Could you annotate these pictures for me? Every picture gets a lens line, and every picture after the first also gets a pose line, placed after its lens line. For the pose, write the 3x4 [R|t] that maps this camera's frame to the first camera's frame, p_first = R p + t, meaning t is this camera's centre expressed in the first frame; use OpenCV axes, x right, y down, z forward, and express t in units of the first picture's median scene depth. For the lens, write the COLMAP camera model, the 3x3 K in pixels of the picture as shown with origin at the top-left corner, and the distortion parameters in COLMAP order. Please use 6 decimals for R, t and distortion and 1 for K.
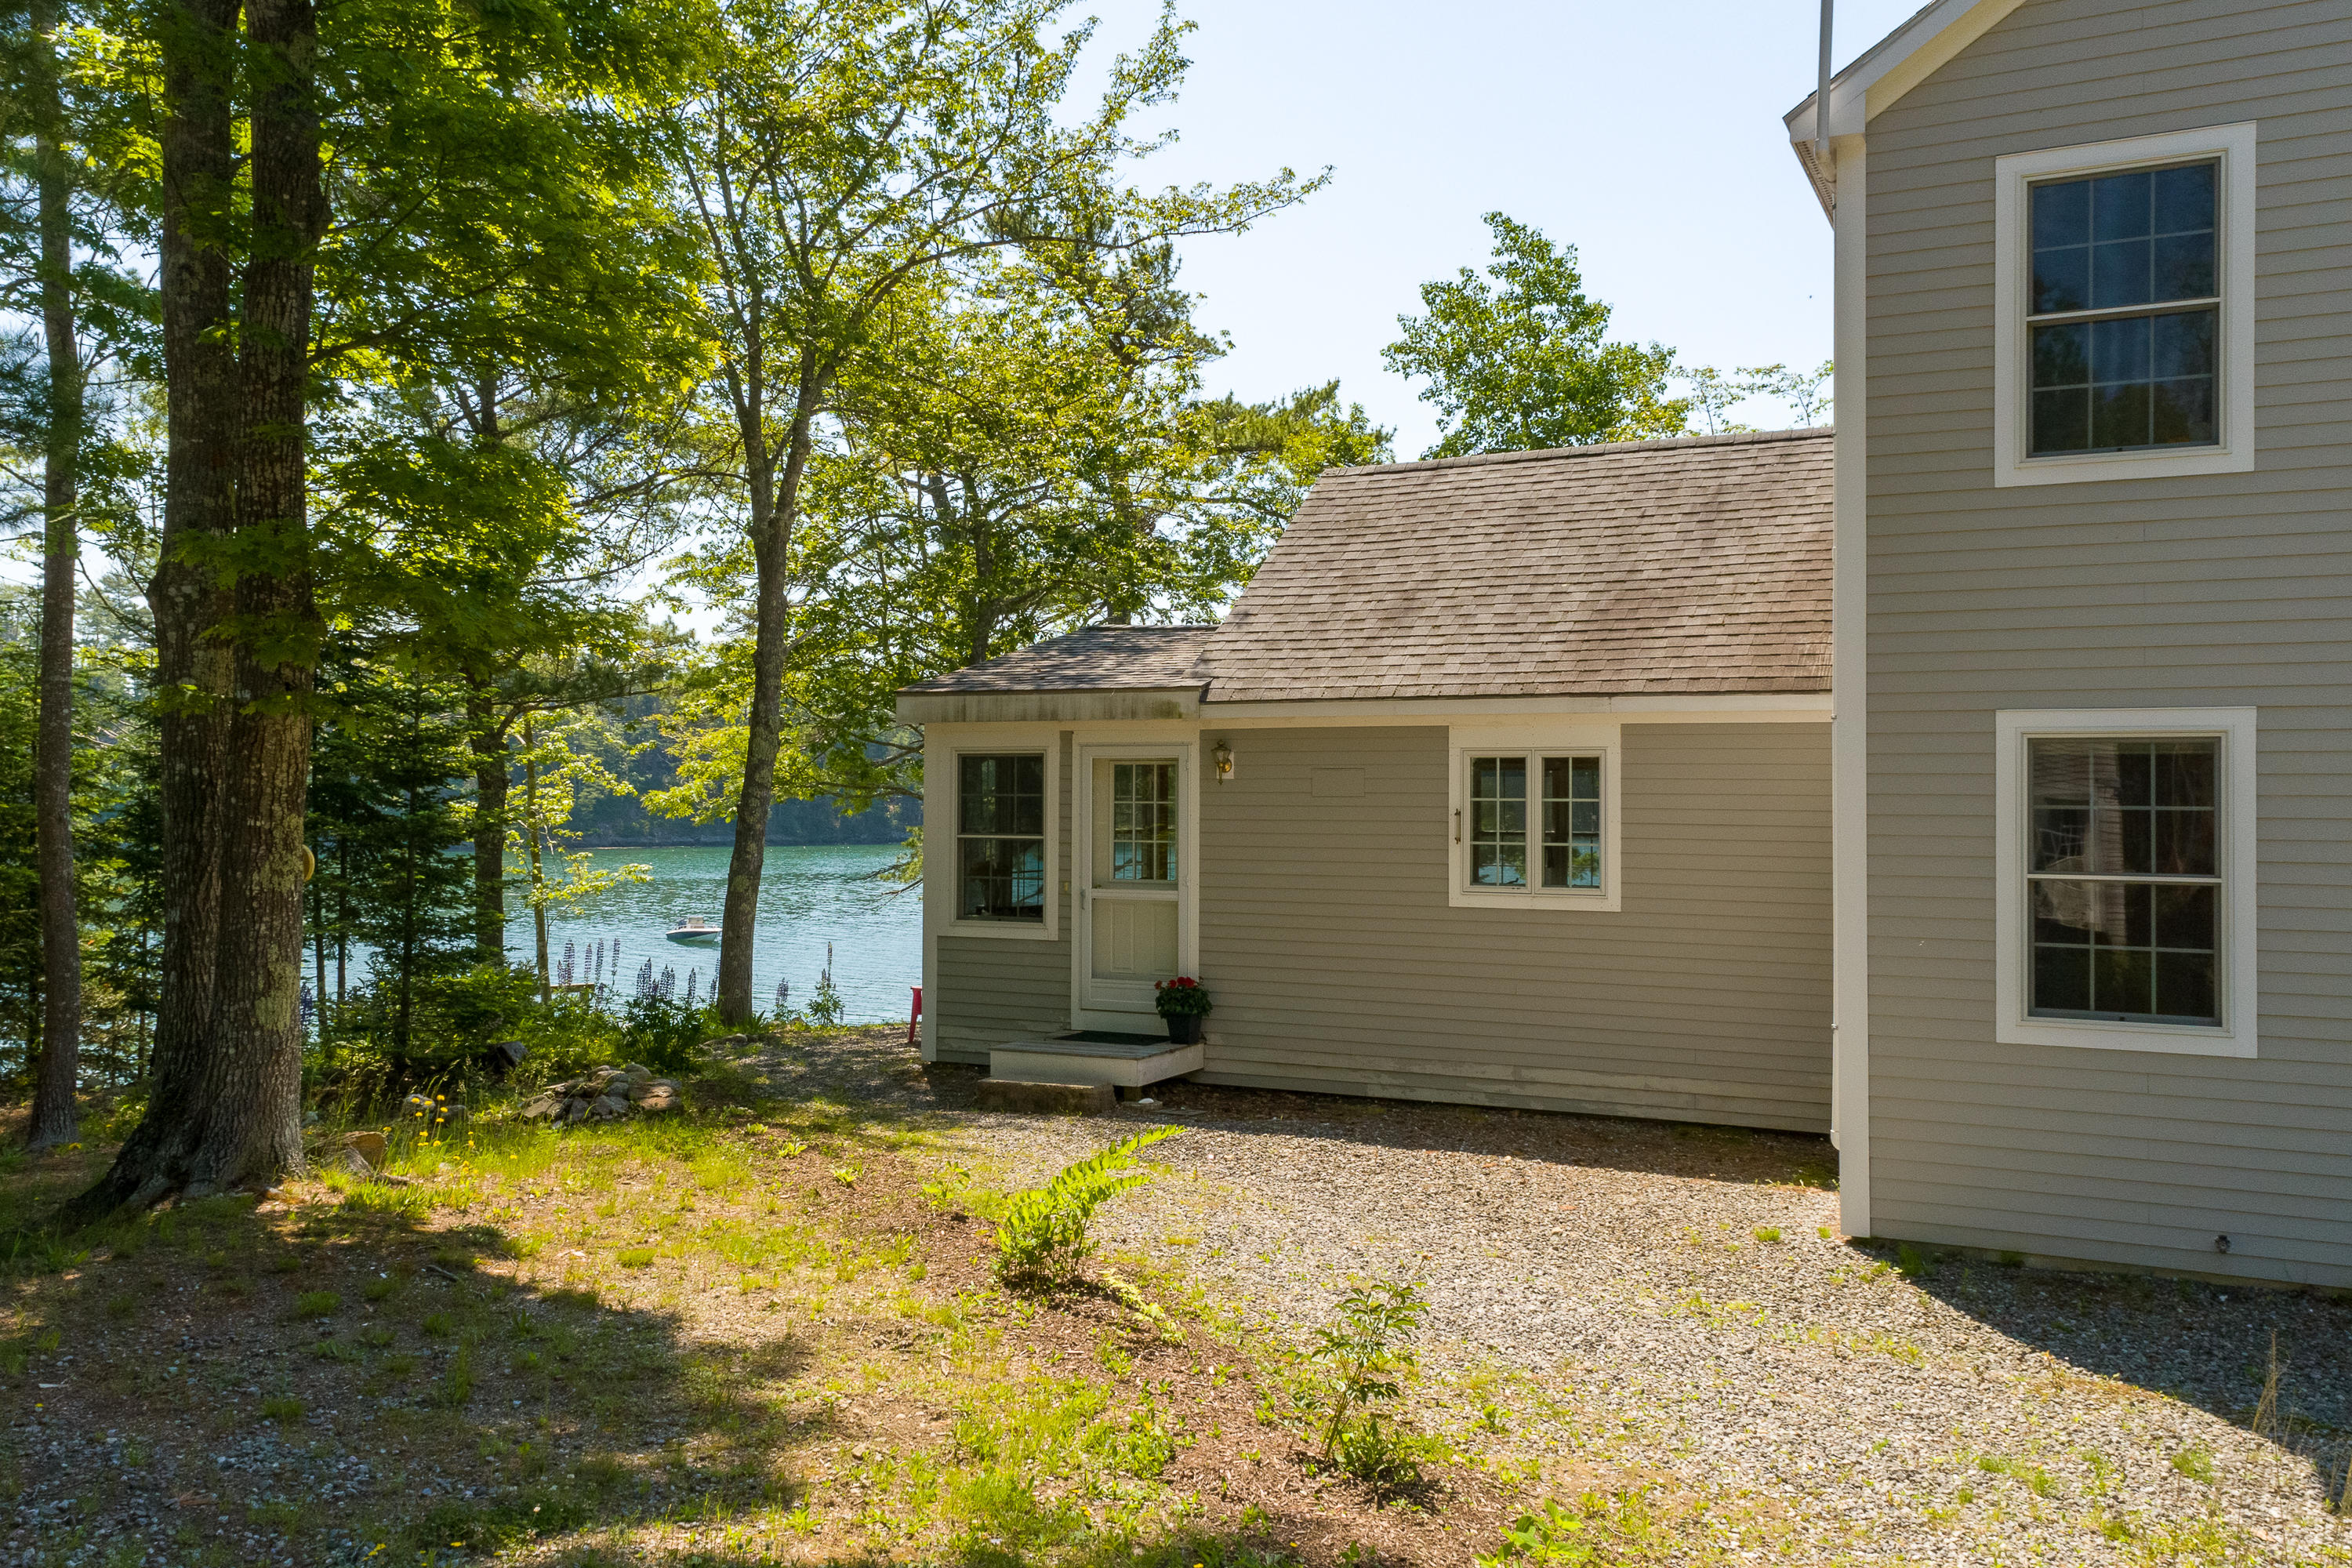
lens RADIAL K [[1876.3, 0, 1213.8], [0, 1876.3, 789.7], [0, 0, 1]] dist [0.042118, 0.001001]
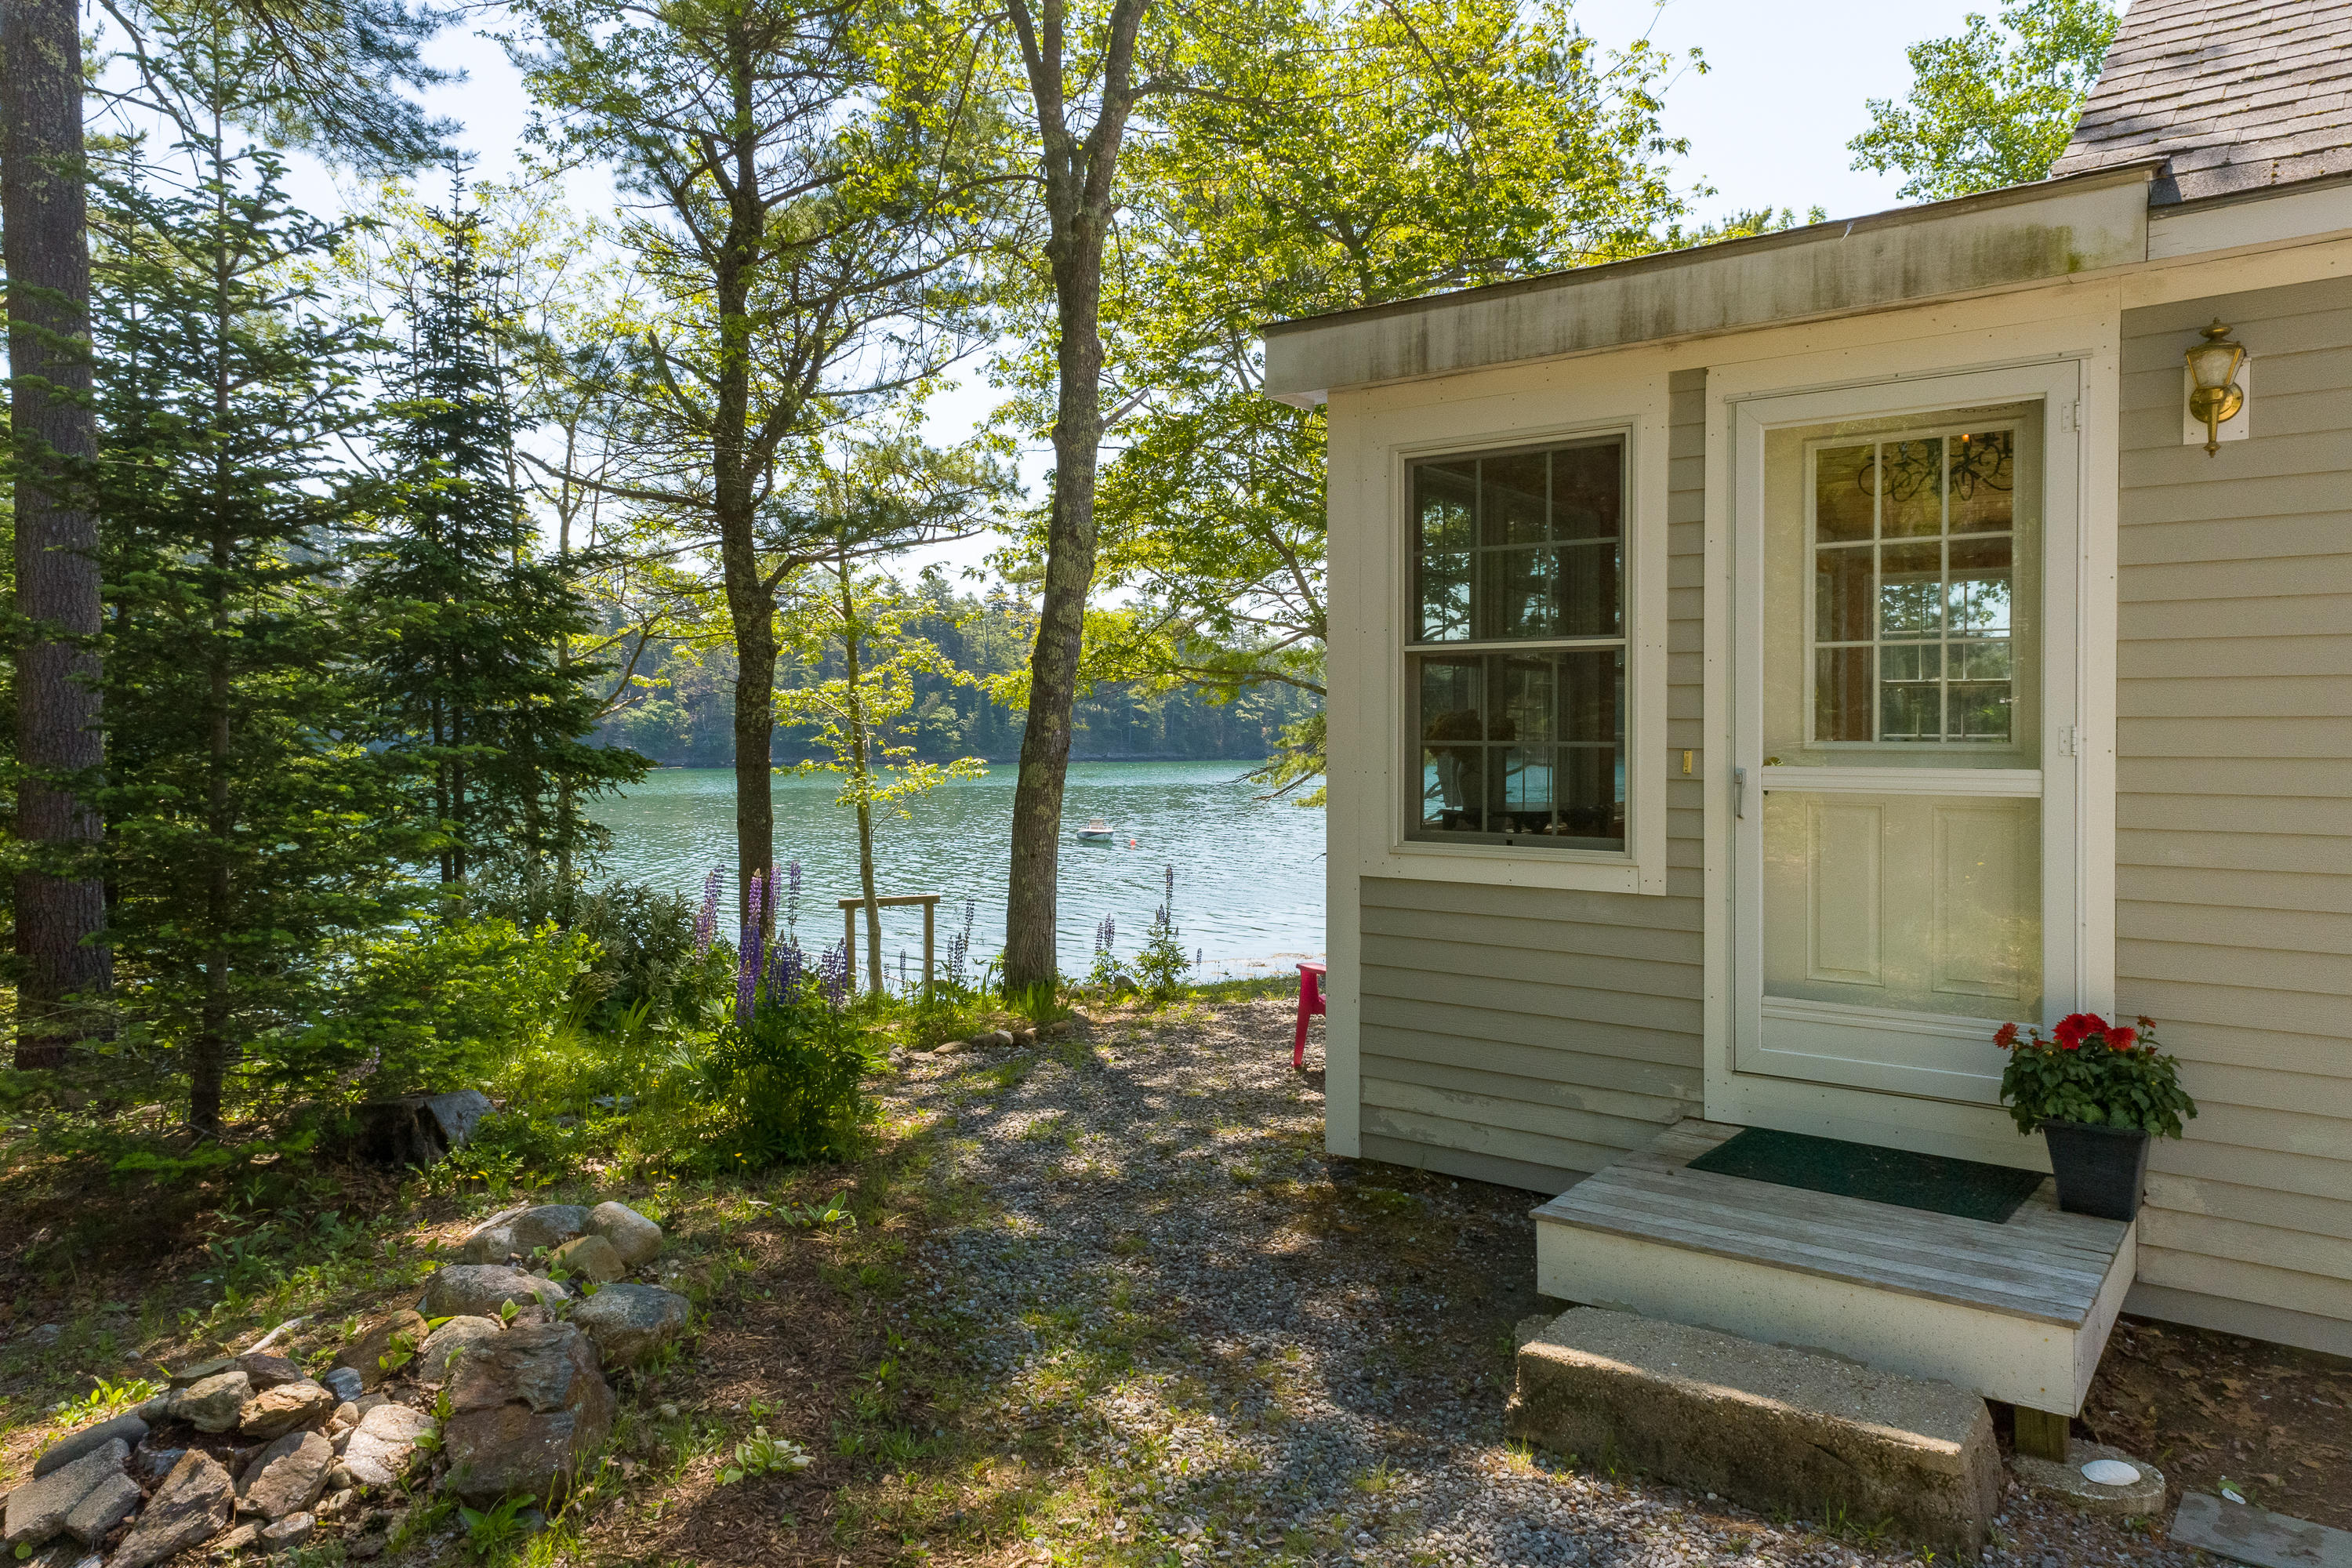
lens RADIAL K [[1582.2, 0, 1169.1], [0, 1582.2, 793.7], [0, 0, 1]] dist [0.032385, 0.000921]
pose [[0.973915, 0.002563, -0.226897, -0.111904], [0.008536, 0.998815, 0.047923, 0.042182], [0.226751, -0.048609, 0.972739, 0.660077]]
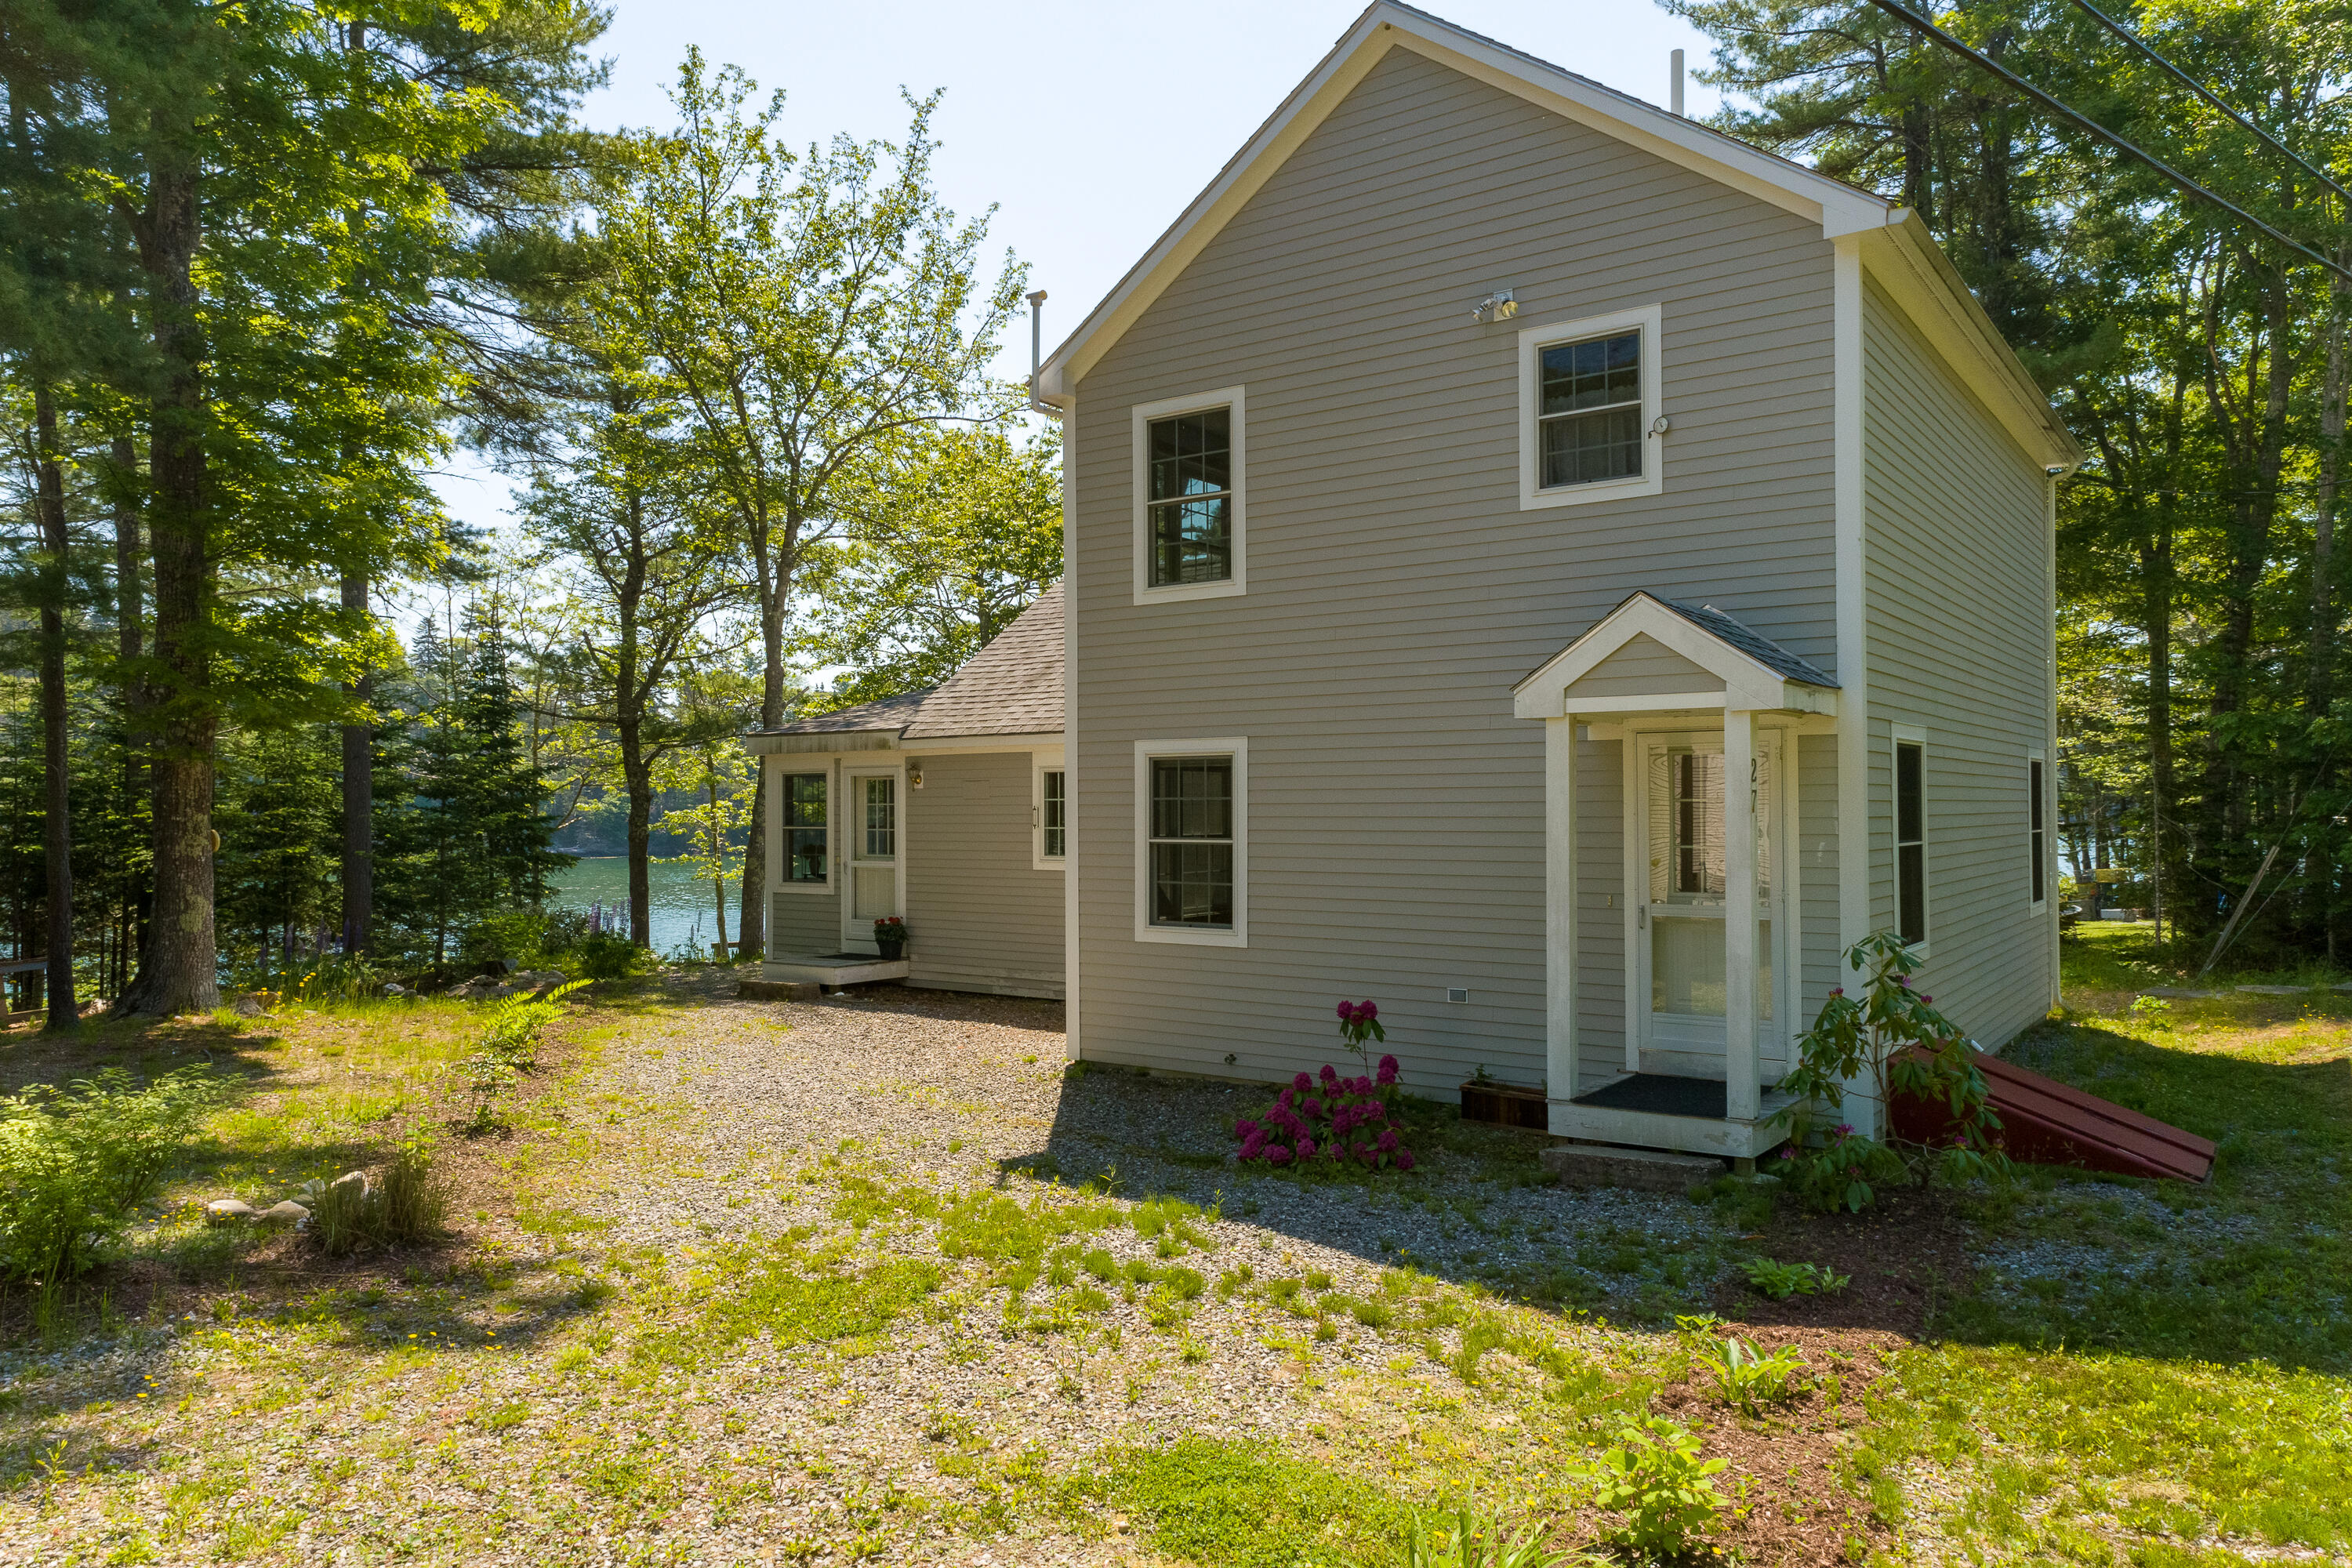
lens RADIAL K [[1582.2, 0, 1169.1], [0, 1582.2, 793.7], [0, 0, 1]] dist [0.032385, 0.000921]
pose [[0.978784, -0.015311, -0.204320, 0.465975], [0.014713, 0.999882, -0.004447, 0.007106], [0.204364, 0.001347, 0.978894, -0.223879]]
